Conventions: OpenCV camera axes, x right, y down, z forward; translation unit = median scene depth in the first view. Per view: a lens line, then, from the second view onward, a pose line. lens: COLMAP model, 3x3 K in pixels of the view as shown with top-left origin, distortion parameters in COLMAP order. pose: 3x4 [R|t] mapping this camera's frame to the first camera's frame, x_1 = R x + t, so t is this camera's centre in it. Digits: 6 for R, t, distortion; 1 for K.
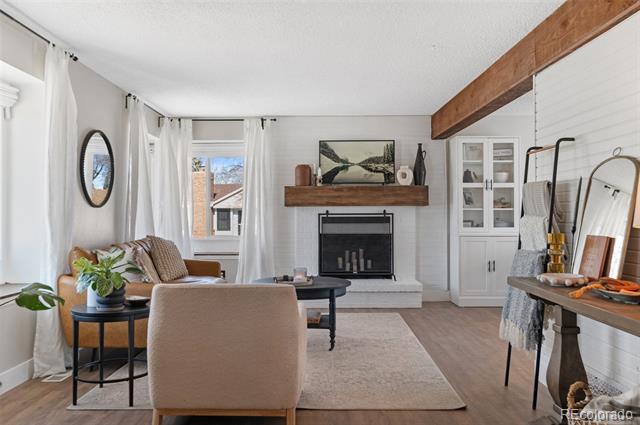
lens RADIAL K [[585.0, 0, 319.9], [0, 585.0, 209.2], [0, 0, 1]] dist [-0.005225, 0.000000]
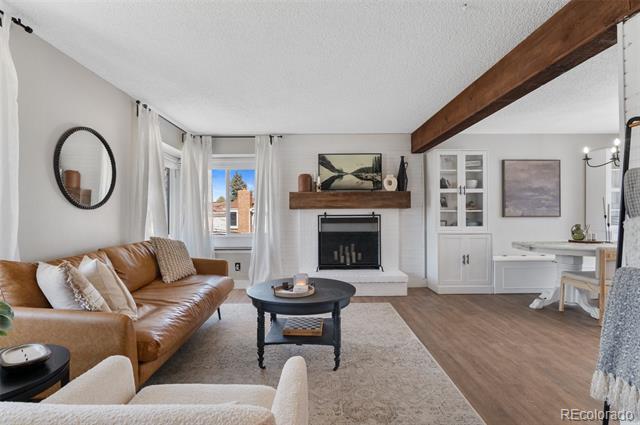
lens RADIAL K [[330.3, 0, 320.3], [0, 330.3, 214.6], [0, 0, 1]] dist [-0.000719, 0.000003]
pose [[0.999916, -0.003099, 0.012555, -0.006349], [0.003028, 0.999980, 0.005617, 0.002807], [-0.012572, -0.005579, 0.999905, 0.332842]]
